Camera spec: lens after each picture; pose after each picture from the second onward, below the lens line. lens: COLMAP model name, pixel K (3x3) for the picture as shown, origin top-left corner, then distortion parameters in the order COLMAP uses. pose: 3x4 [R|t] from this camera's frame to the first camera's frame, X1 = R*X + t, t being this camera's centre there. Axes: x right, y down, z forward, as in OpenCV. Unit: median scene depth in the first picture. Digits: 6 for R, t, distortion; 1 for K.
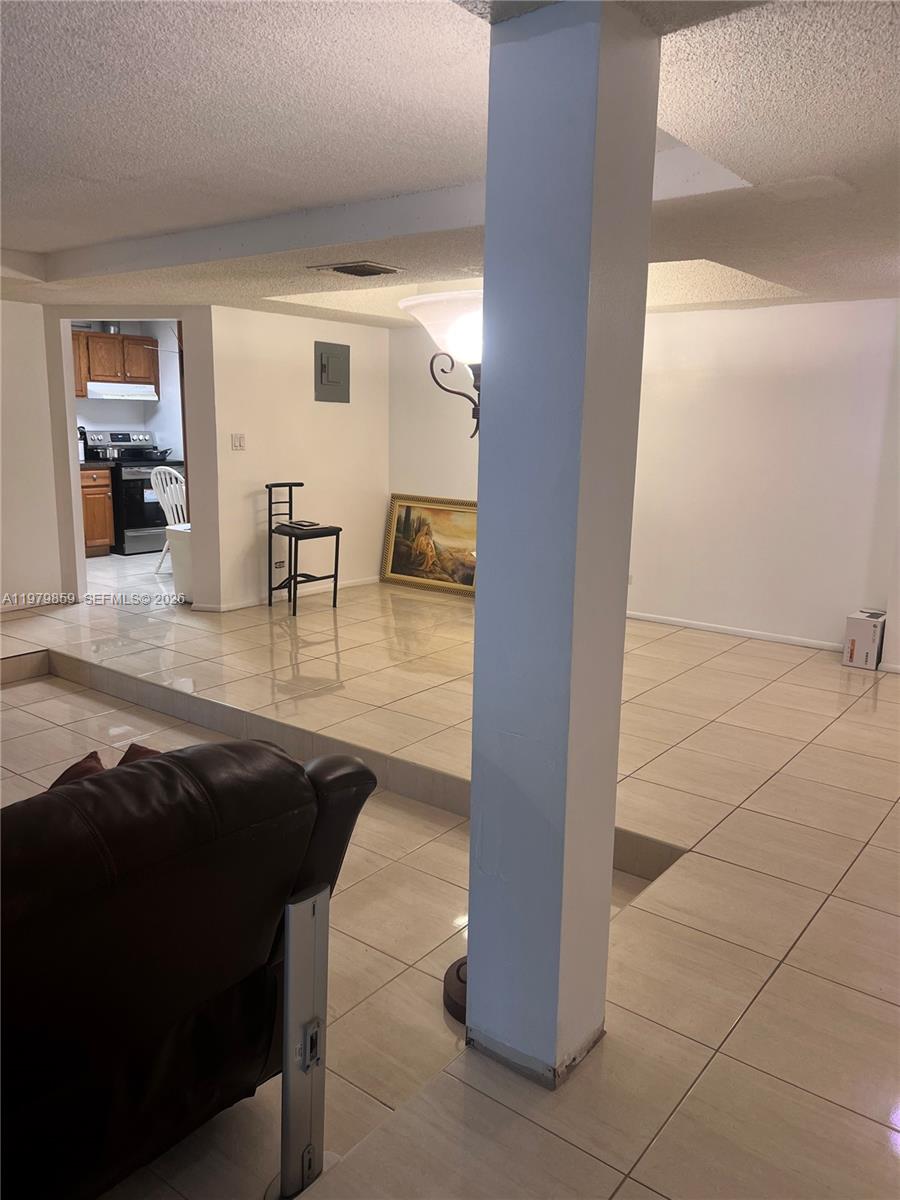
lens RADIAL K [[907.3, 0, 450.0], [0, 907.3, 600.0], [0, 0, 1]] dist [-0.003929, -0.000868]
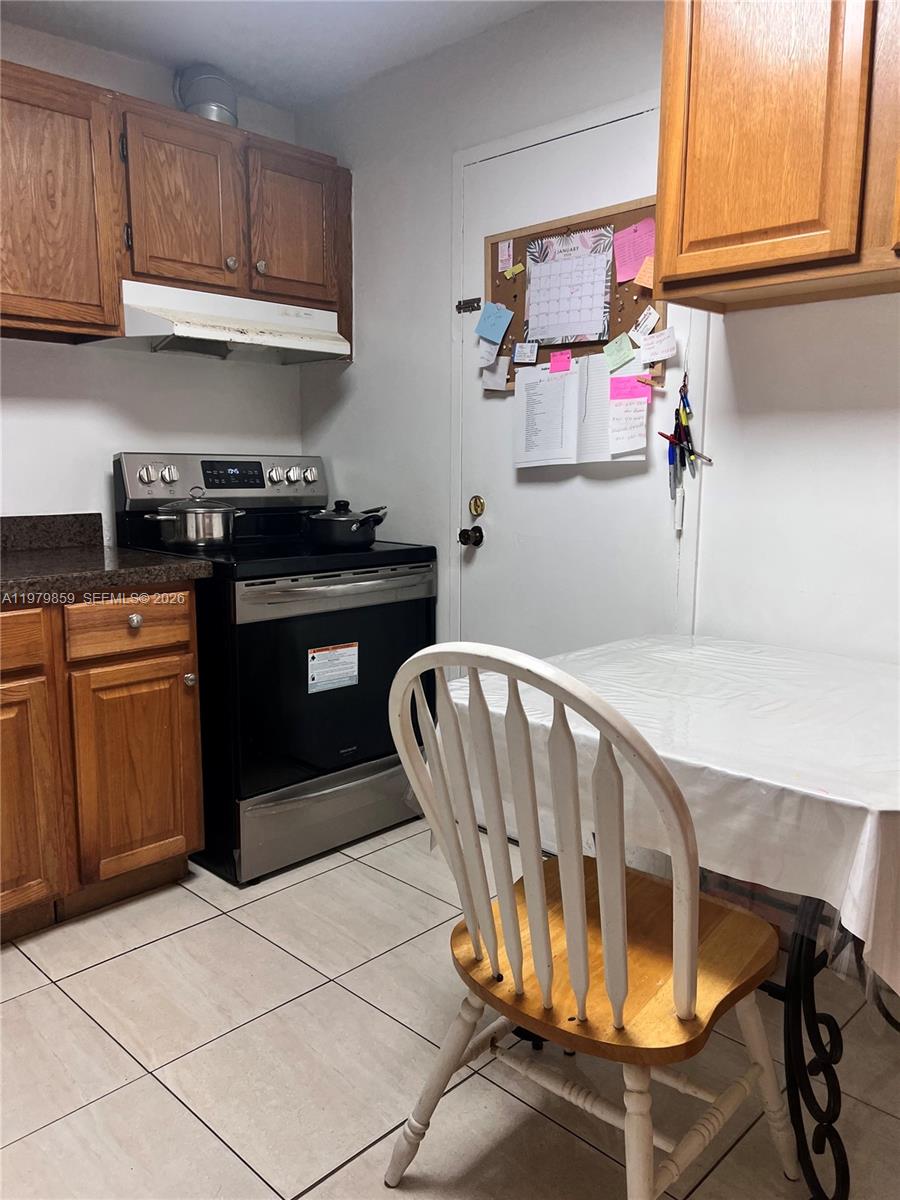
lens RADIAL K [[915.6, 0, 450.0], [0, 915.6, 600.0], [0, 0, 1]] dist [0.048773, -0.001001]
pose [[0.993020, 0.006272, -0.117777, -0.257186], [-0.011807, 0.998855, -0.046354, -0.124679], [0.117352, 0.047421, 0.991958, 0.711789]]
